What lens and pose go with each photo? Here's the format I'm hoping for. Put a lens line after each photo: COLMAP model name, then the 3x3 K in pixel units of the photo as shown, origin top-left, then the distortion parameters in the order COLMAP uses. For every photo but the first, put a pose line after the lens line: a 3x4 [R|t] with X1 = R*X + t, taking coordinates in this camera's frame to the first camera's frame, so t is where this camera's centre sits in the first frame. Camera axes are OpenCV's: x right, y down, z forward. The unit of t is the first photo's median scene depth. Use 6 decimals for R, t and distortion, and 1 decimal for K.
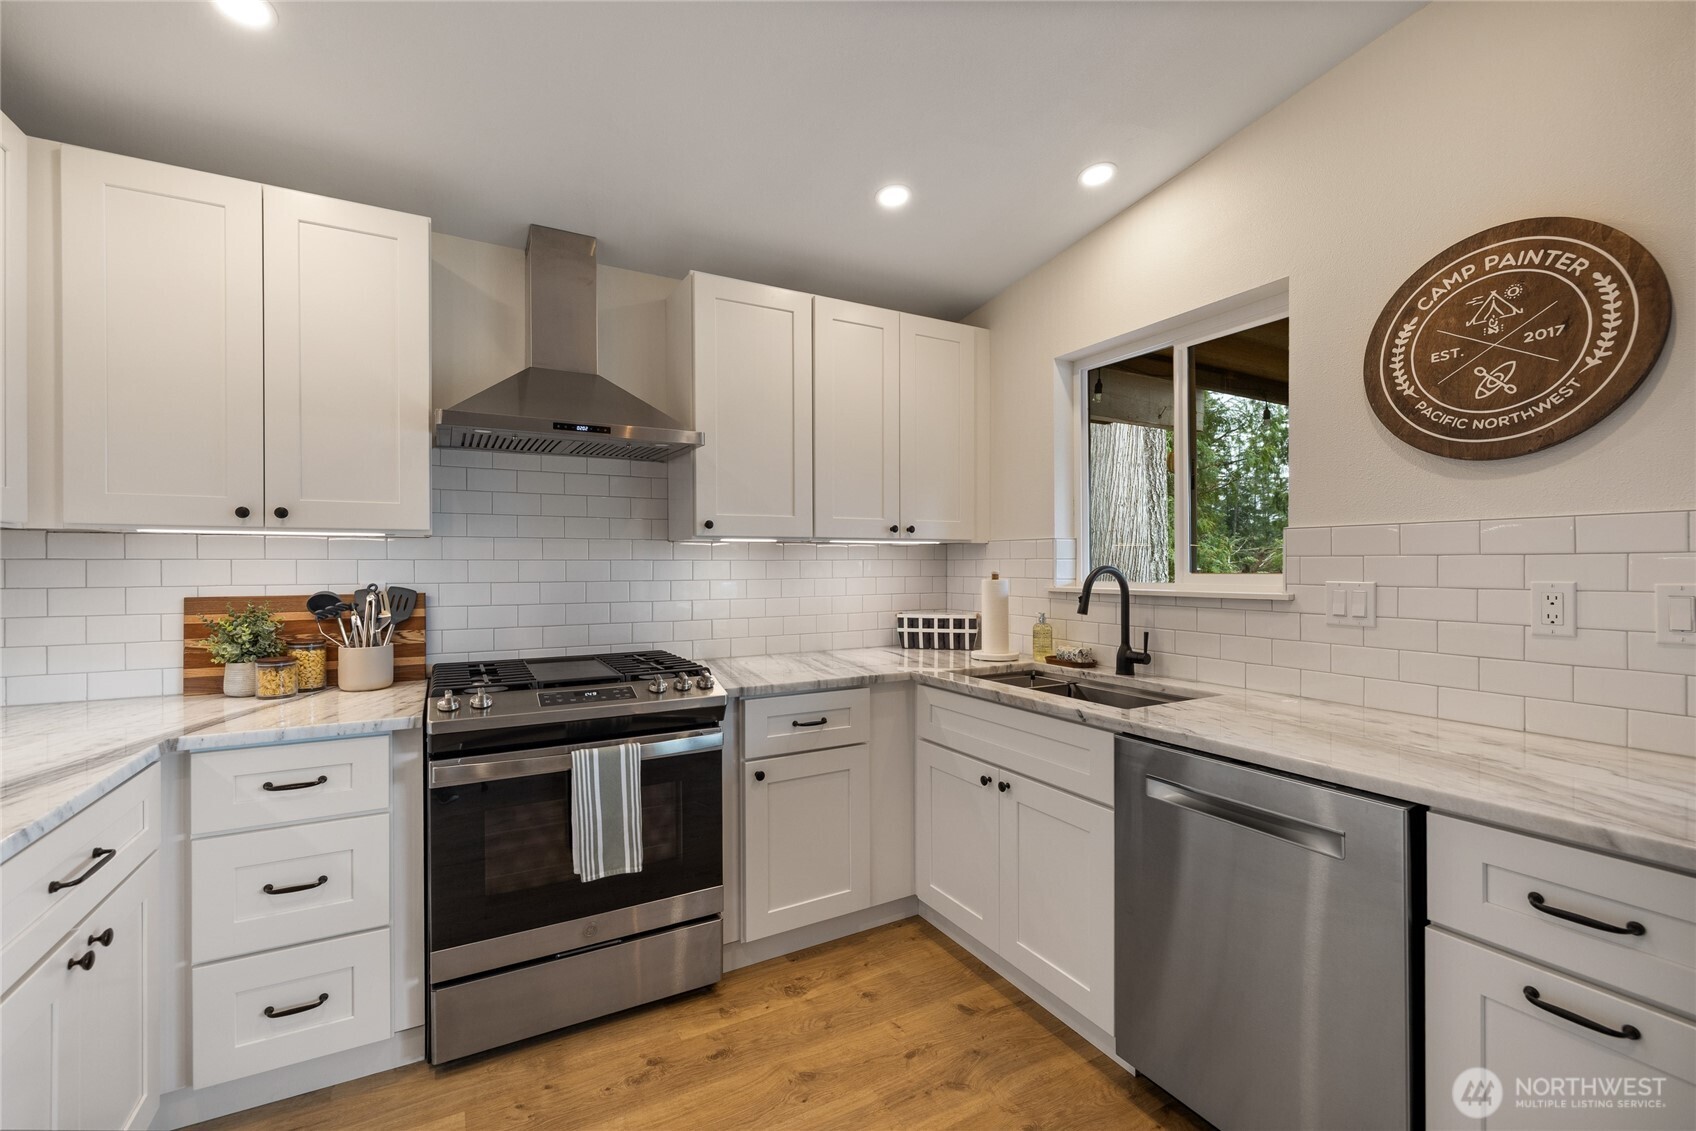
lens RADIAL K [[715.7, 0, 829.6], [0, 715.7, 564.6], [0, 0, 1]] dist [-0.002937, 0.000197]
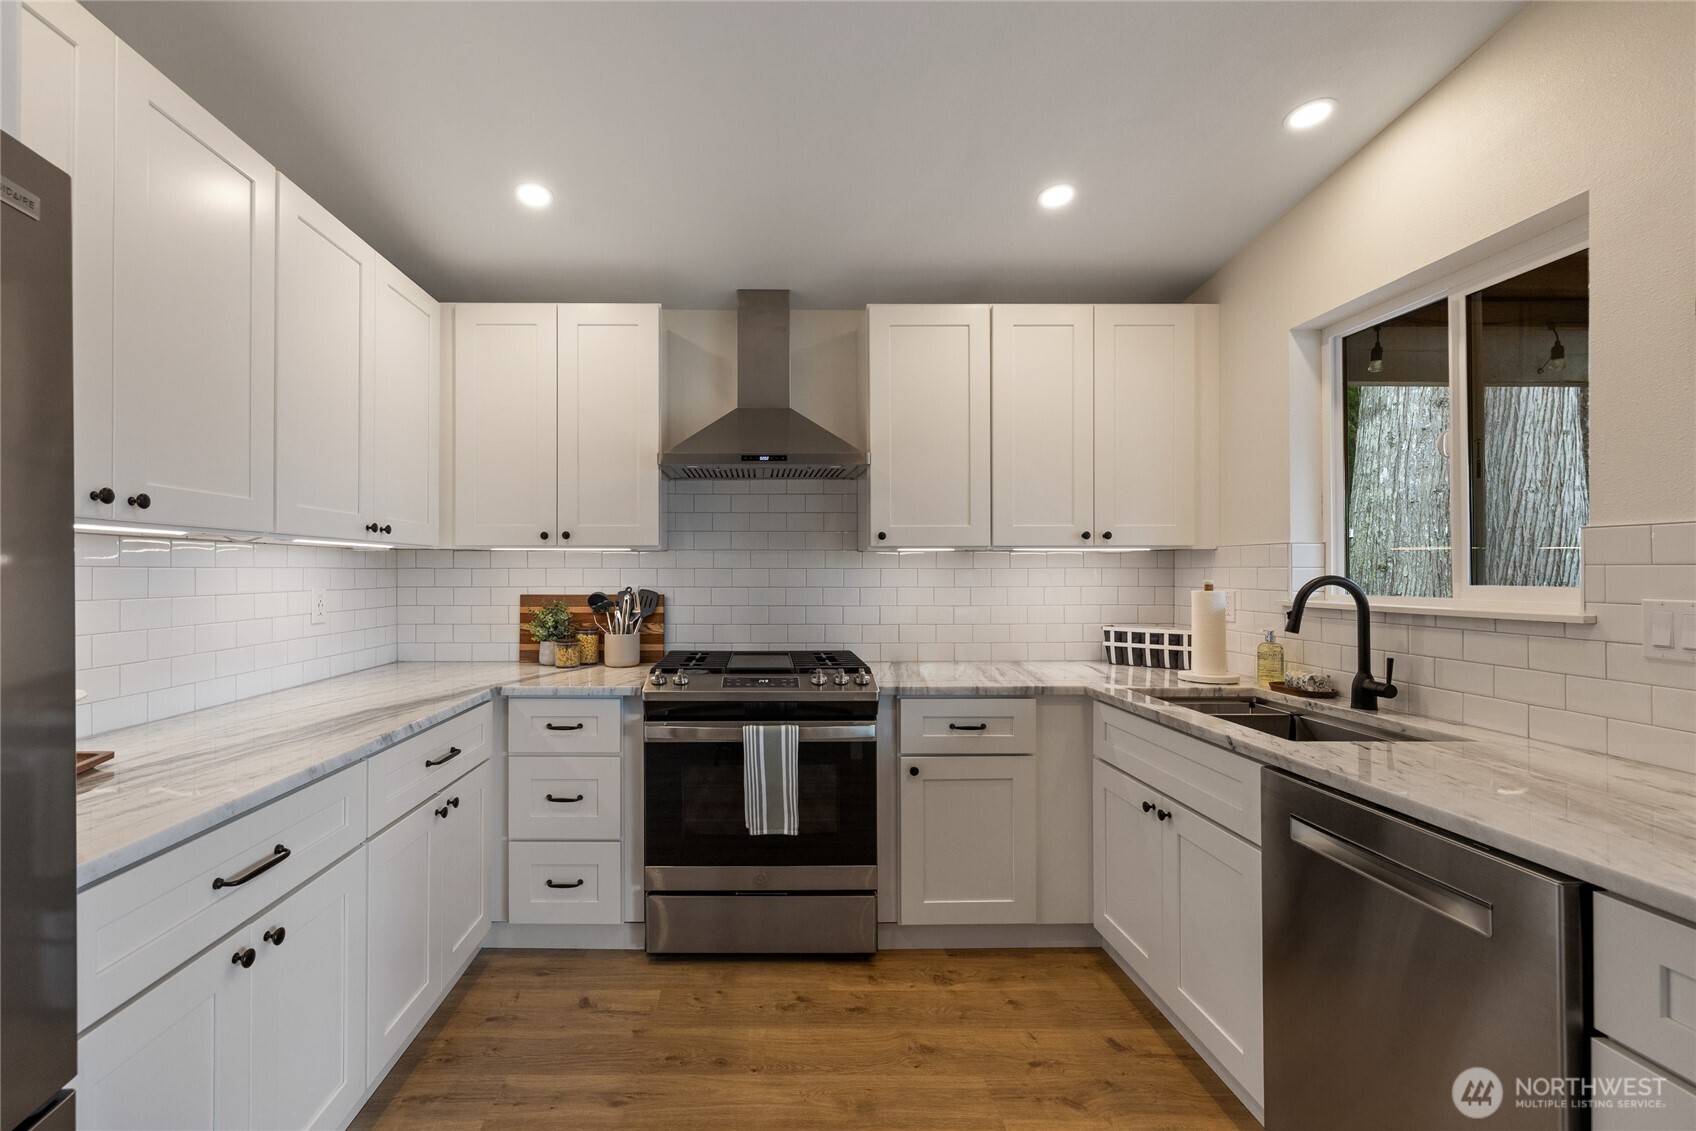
lens RADIAL K [[742.6, 0, 749.5], [0, 742.6, 566.9], [0, 0, 1]] dist [-0.001349, 0.000012]
pose [[0.875084, -0.000632, -0.483970, 0.224395], [-0.002216, 0.999983, -0.005312, -0.002949], [0.483966, 0.005721, 0.875068, -0.090067]]
